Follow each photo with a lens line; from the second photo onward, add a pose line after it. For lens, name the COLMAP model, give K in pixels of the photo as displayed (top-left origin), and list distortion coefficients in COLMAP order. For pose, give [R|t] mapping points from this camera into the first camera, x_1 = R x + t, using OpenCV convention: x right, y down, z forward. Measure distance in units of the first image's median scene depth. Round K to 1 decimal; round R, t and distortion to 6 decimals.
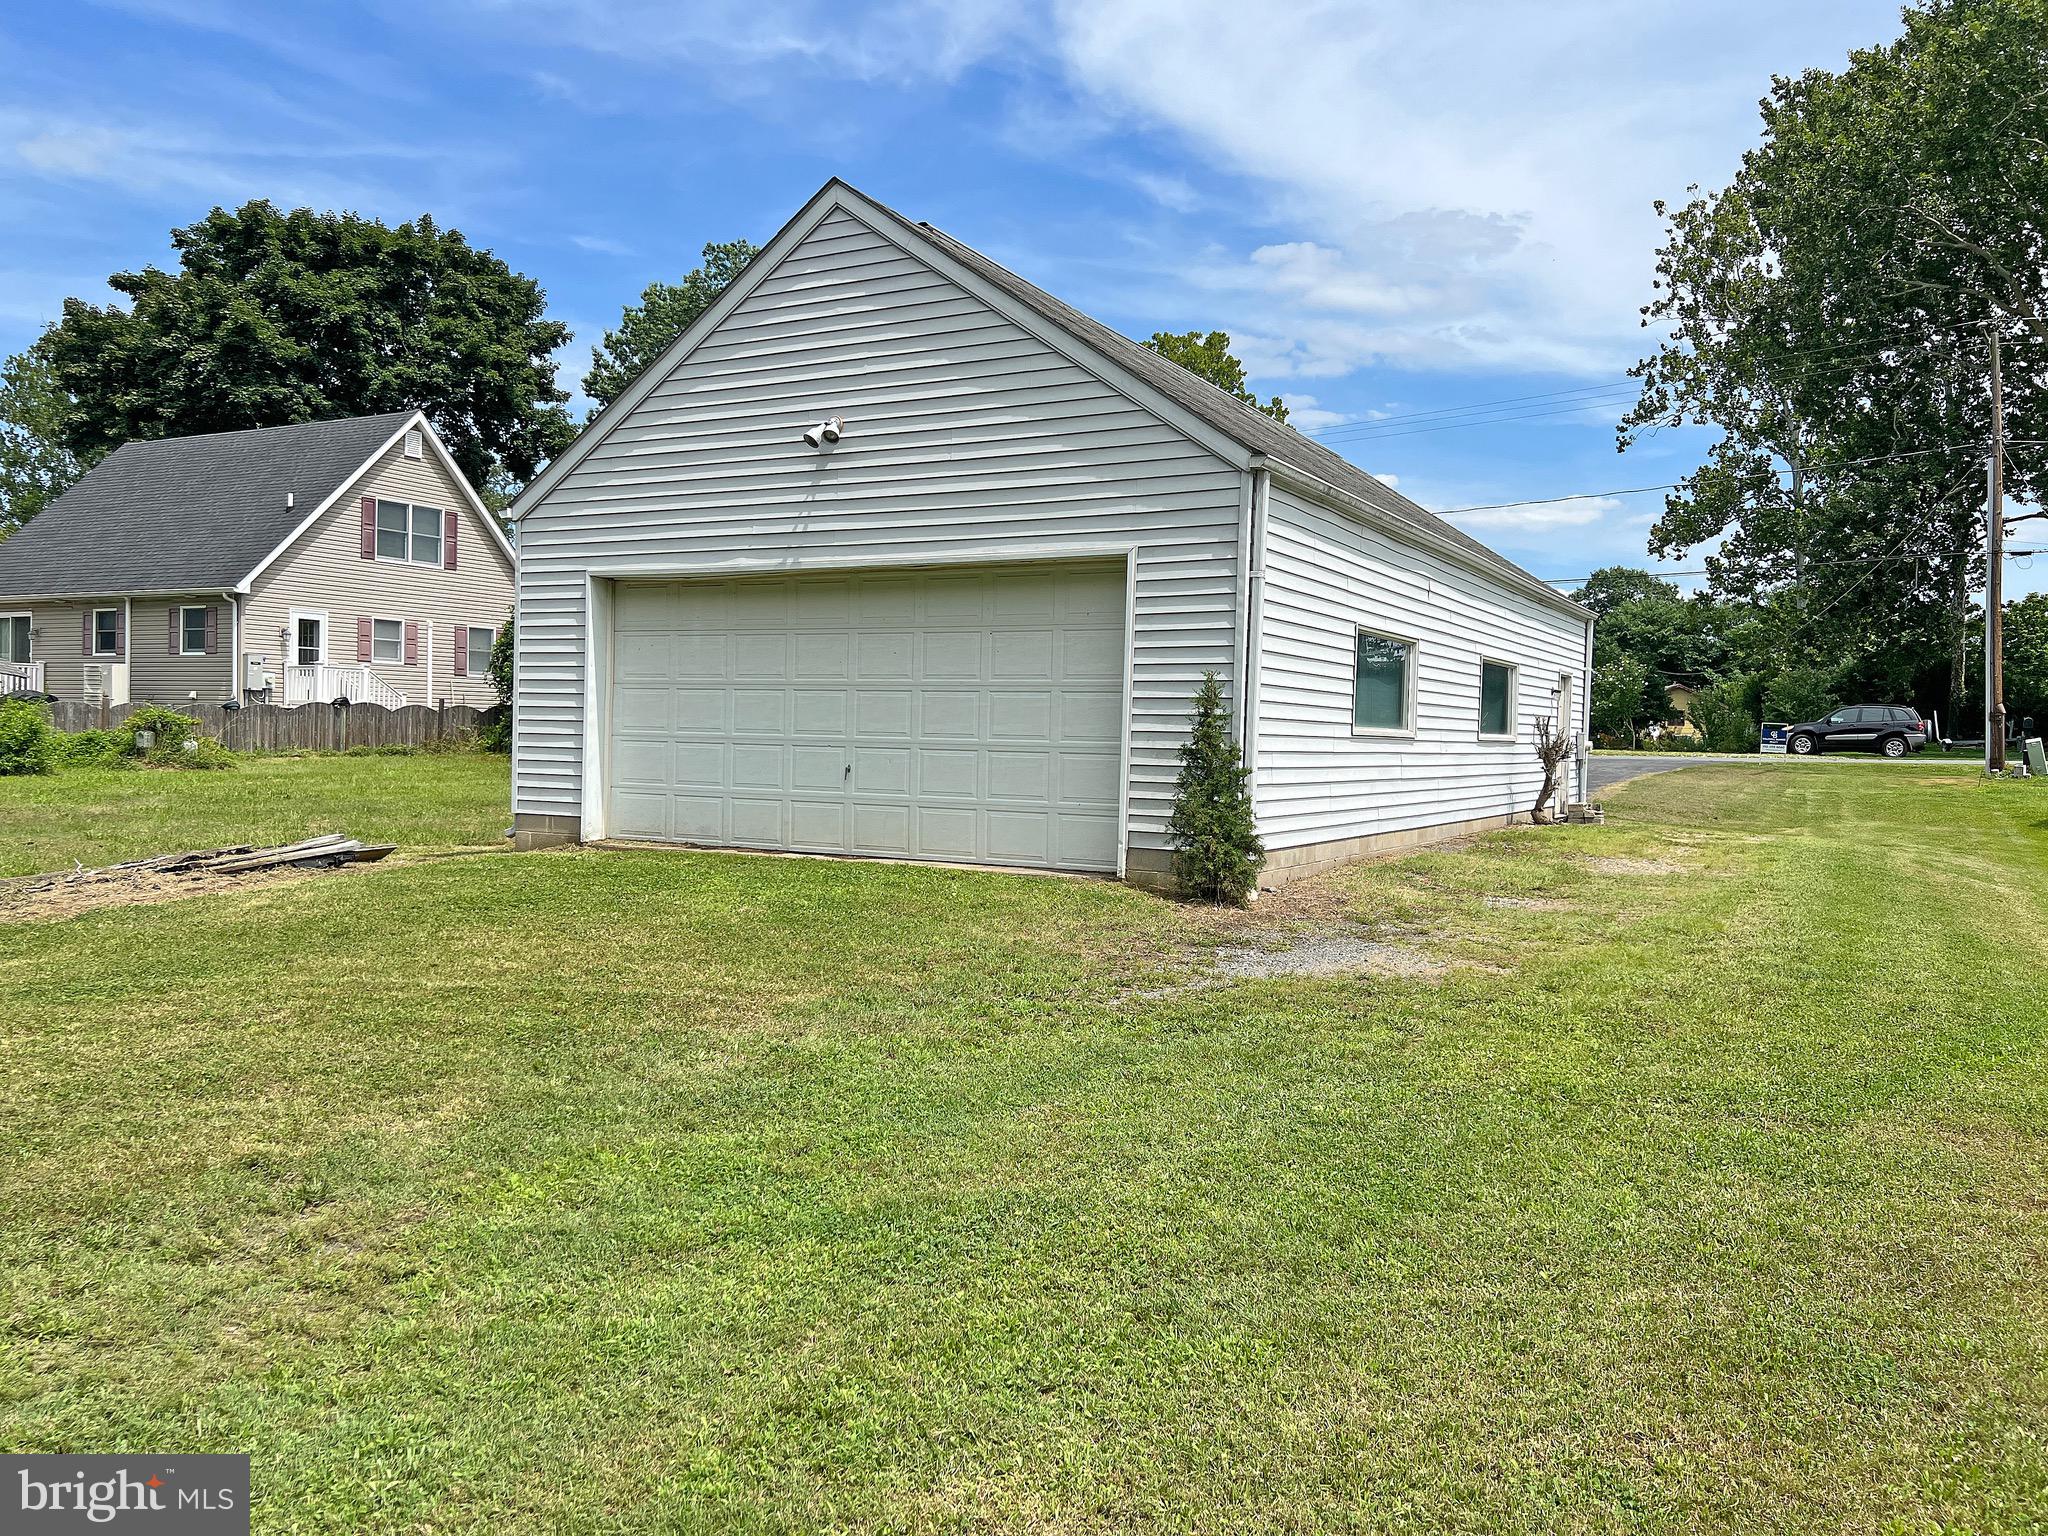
lens RADIAL K [[1541.2, 0, 1024.1], [0, 1541.2, 757.7], [0, 0, 1]] dist [0.059595, -0.067157]
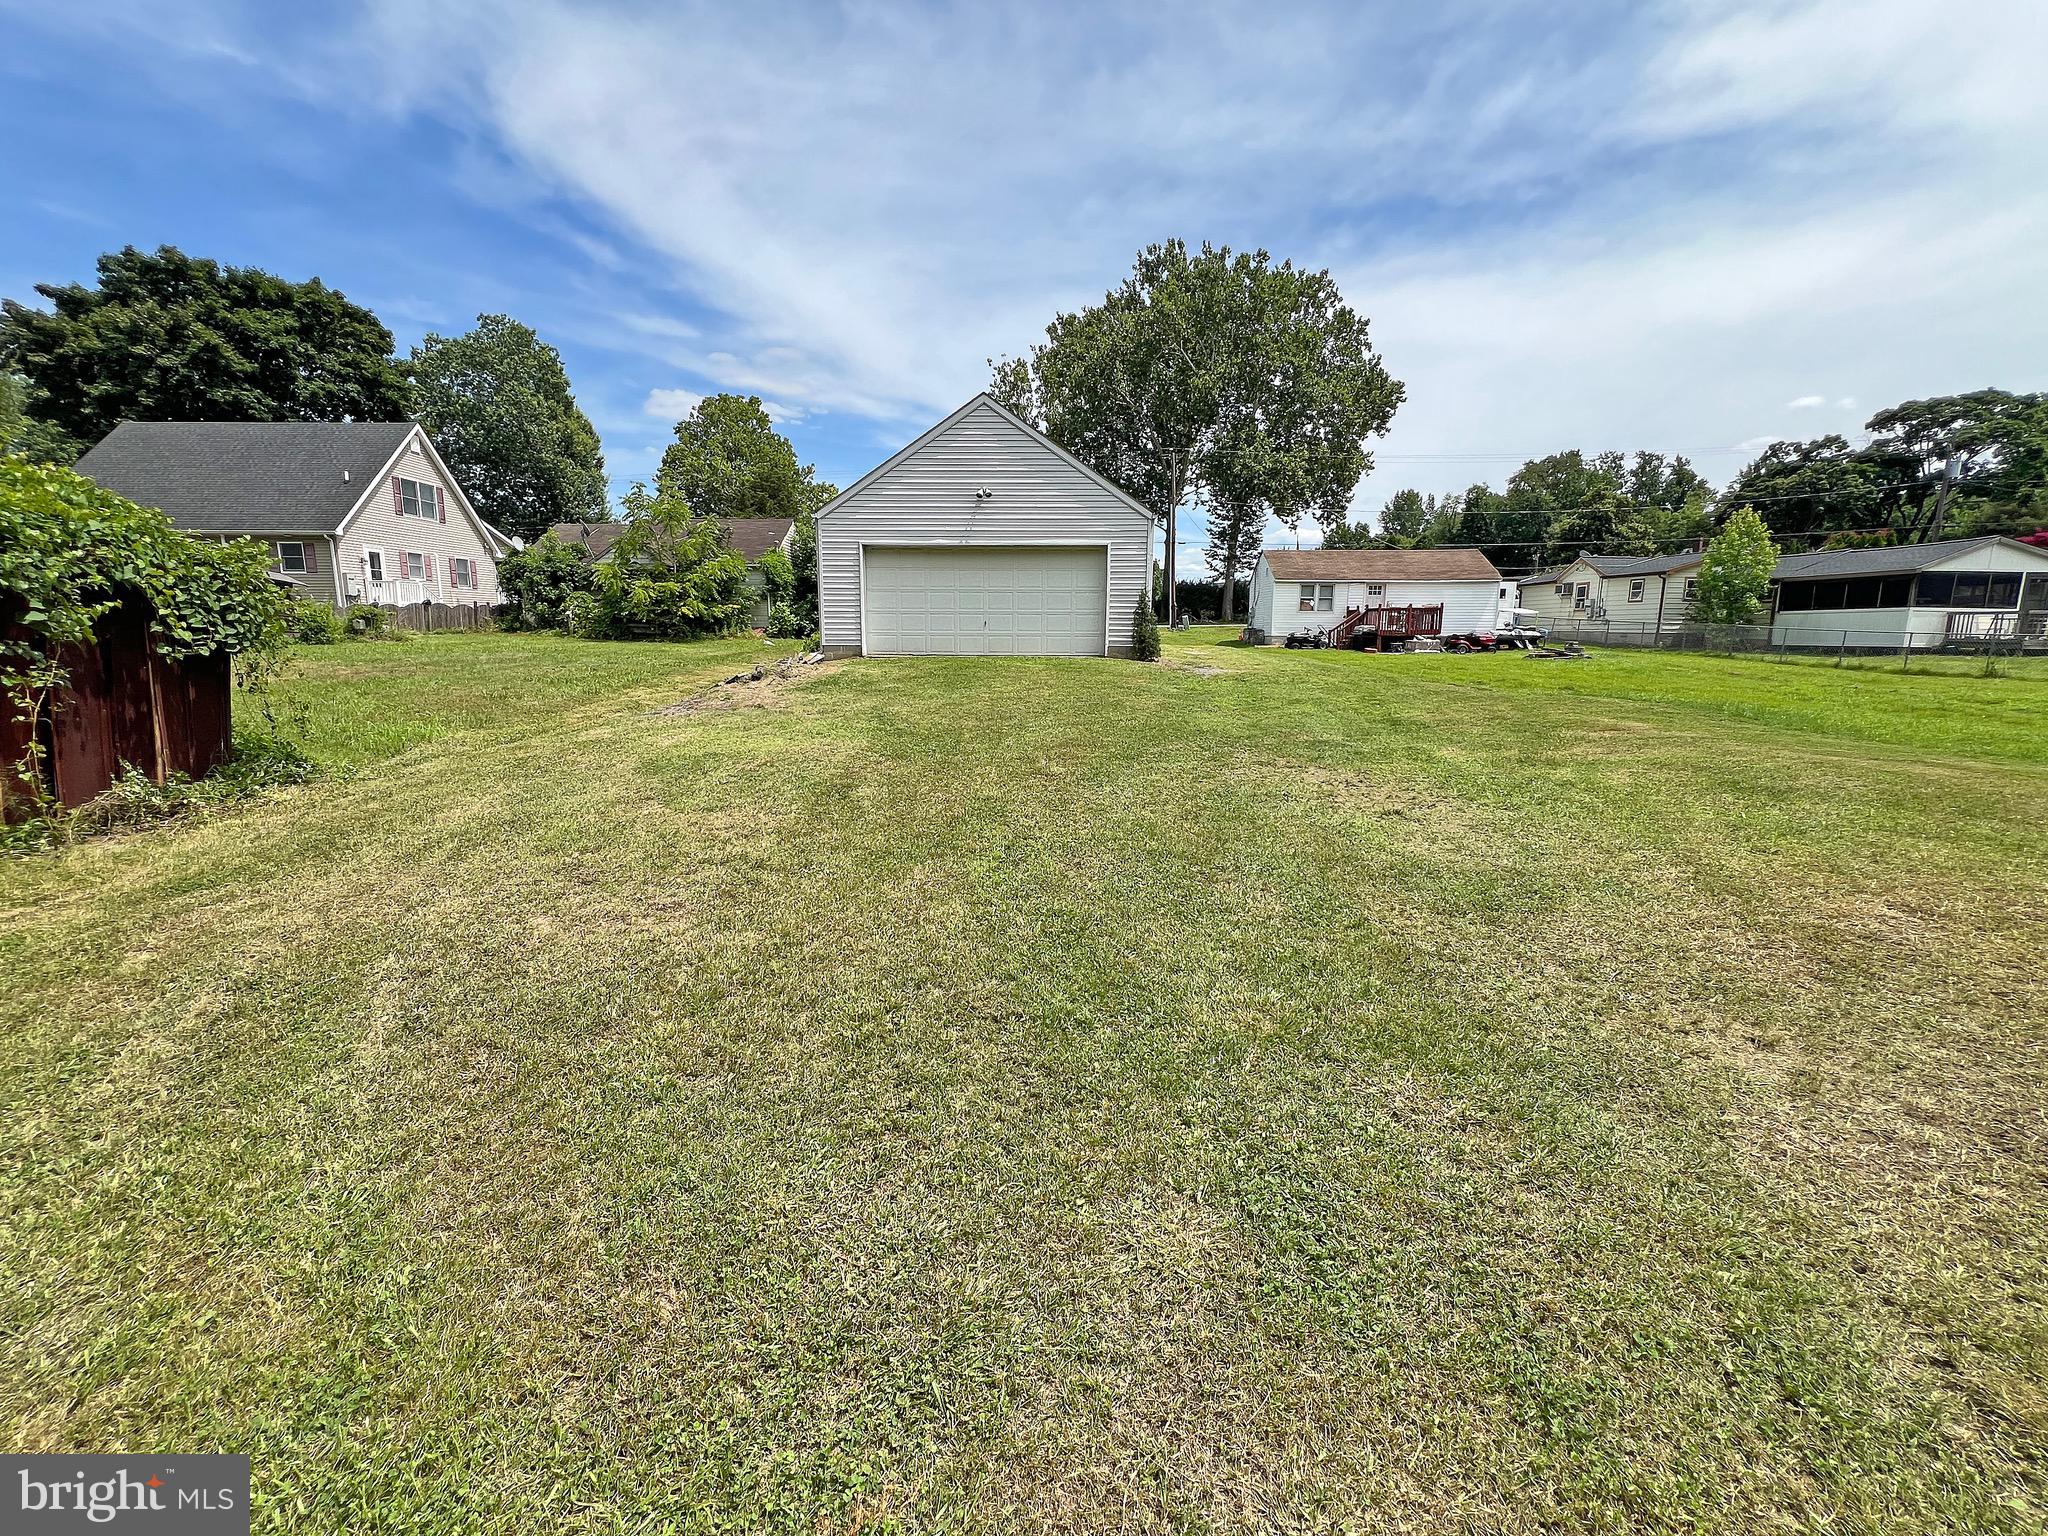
lens RADIAL K [[826.5, 0, 1009.4], [0, 826.5, 770.8], [0, 0, 1]] dist [-0.003968, 0.001437]
pose [[0.880693, -0.096667, 0.463719, -0.230801], [0.021034, 0.985971, 0.165589, 0.007331], [-0.473220, -0.136079, 0.870371, -0.090875]]
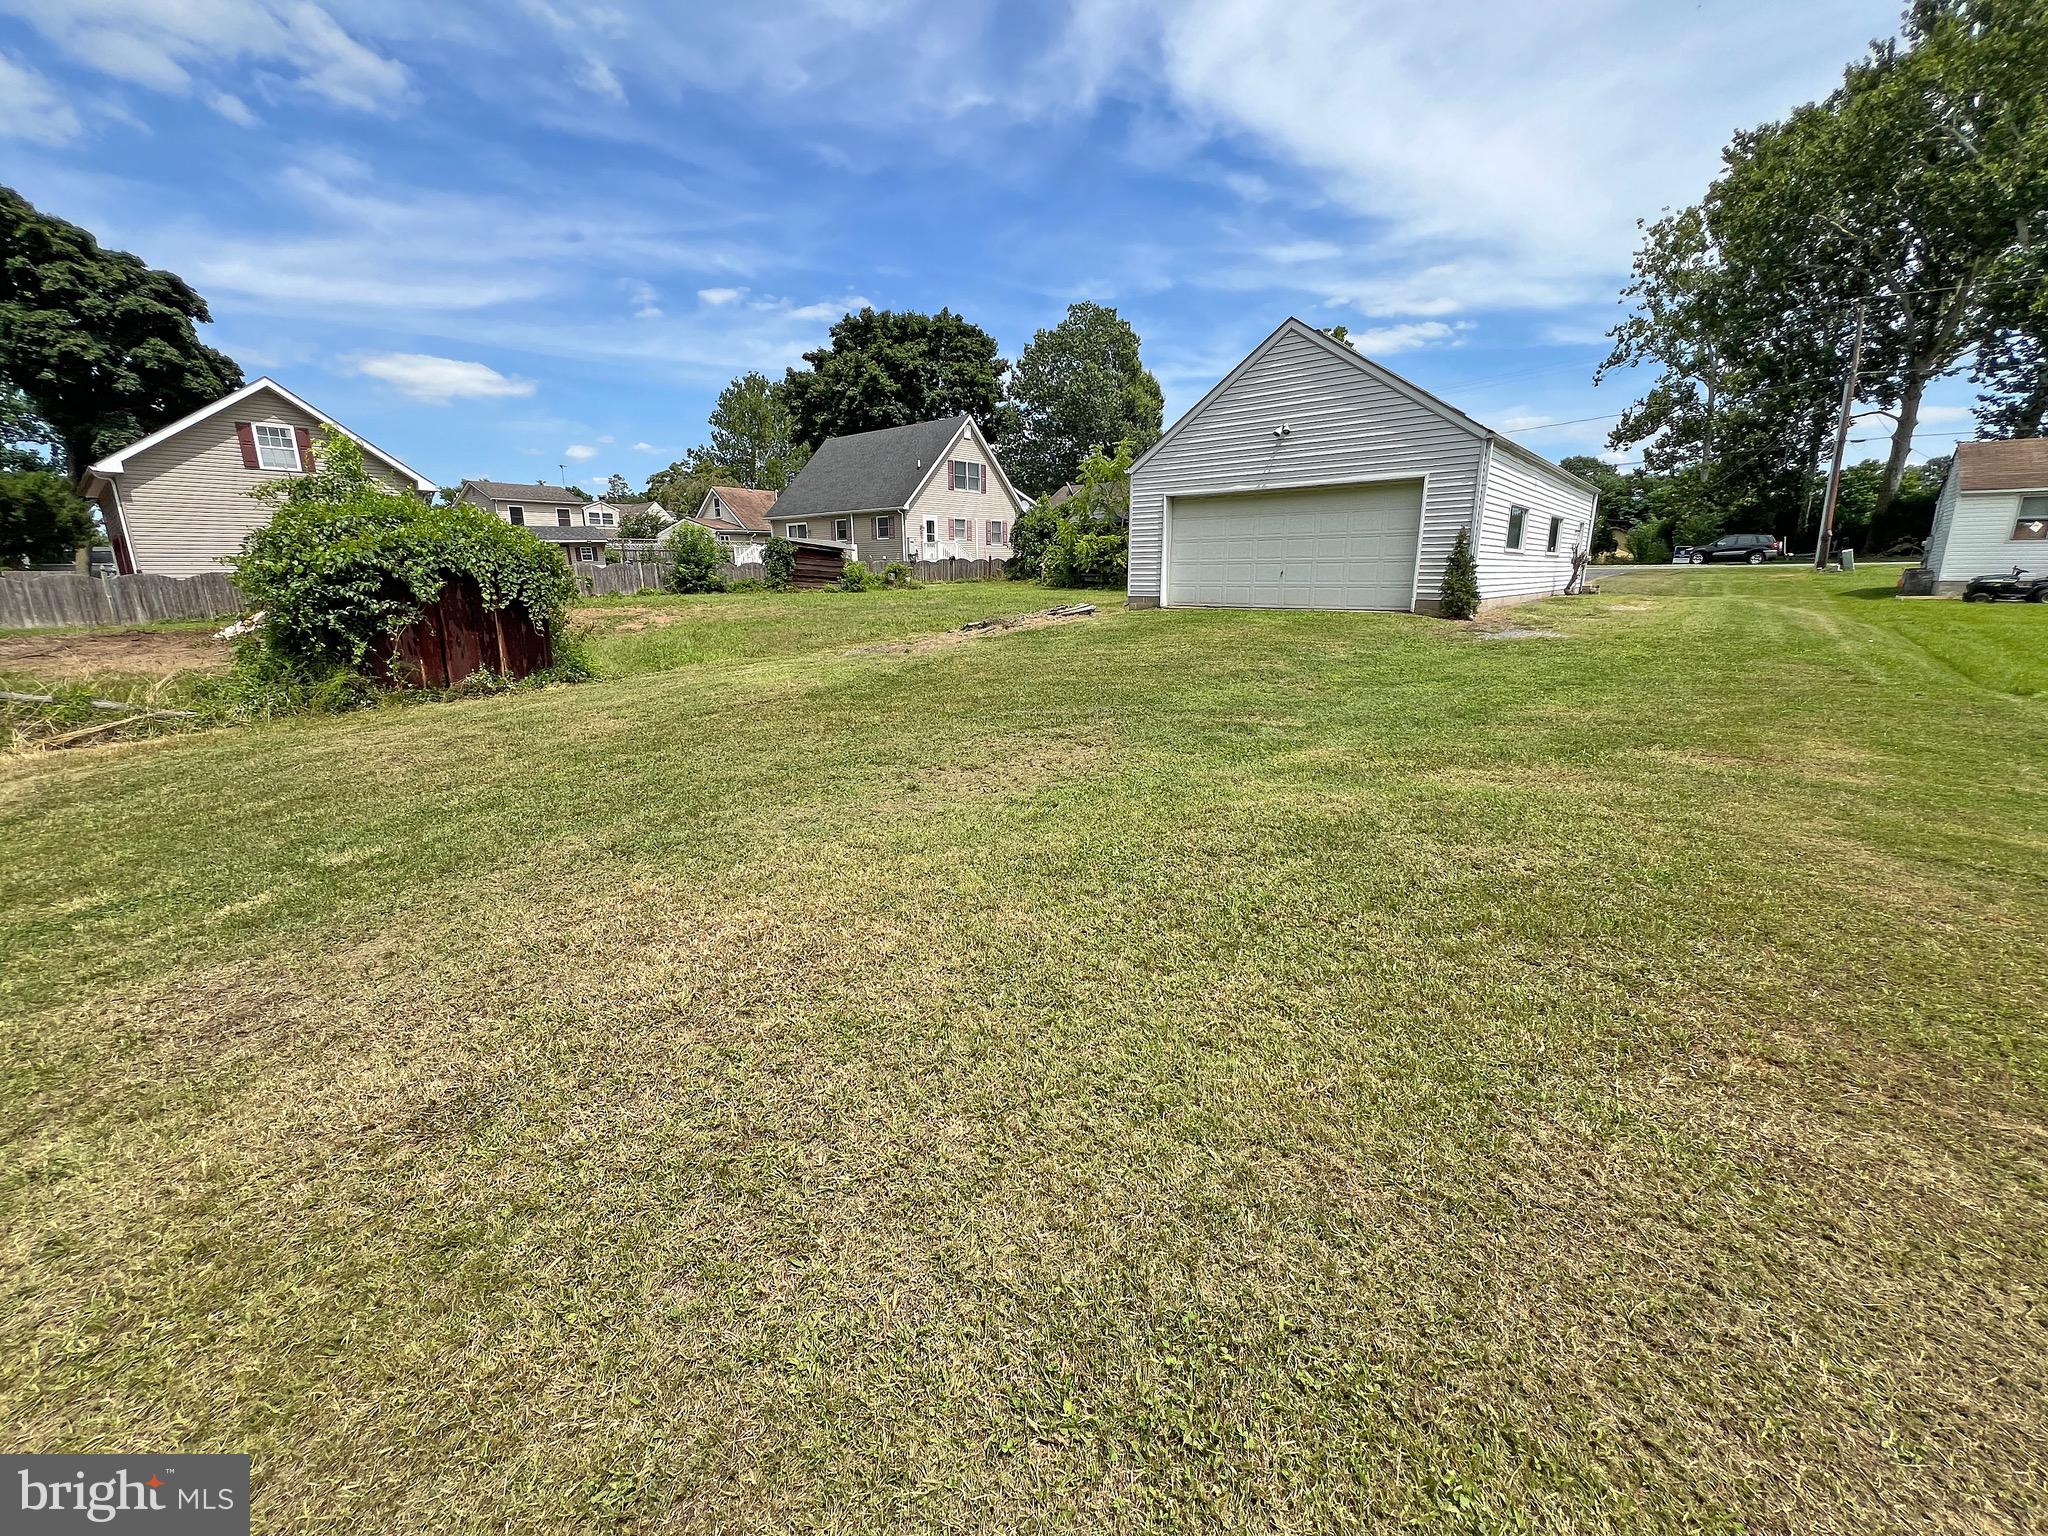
lens RADIAL K [[826.5, 0, 1017.7], [0, 826.5, 766.6], [0, 0, 1]] dist [-0.003968, 0.001437]
pose [[0.979309, 0.017671, -0.201598, -0.077527], [0.025630, 0.977328, 0.210174, 0.006674], [0.200741, -0.210992, 0.956653, -0.126413]]
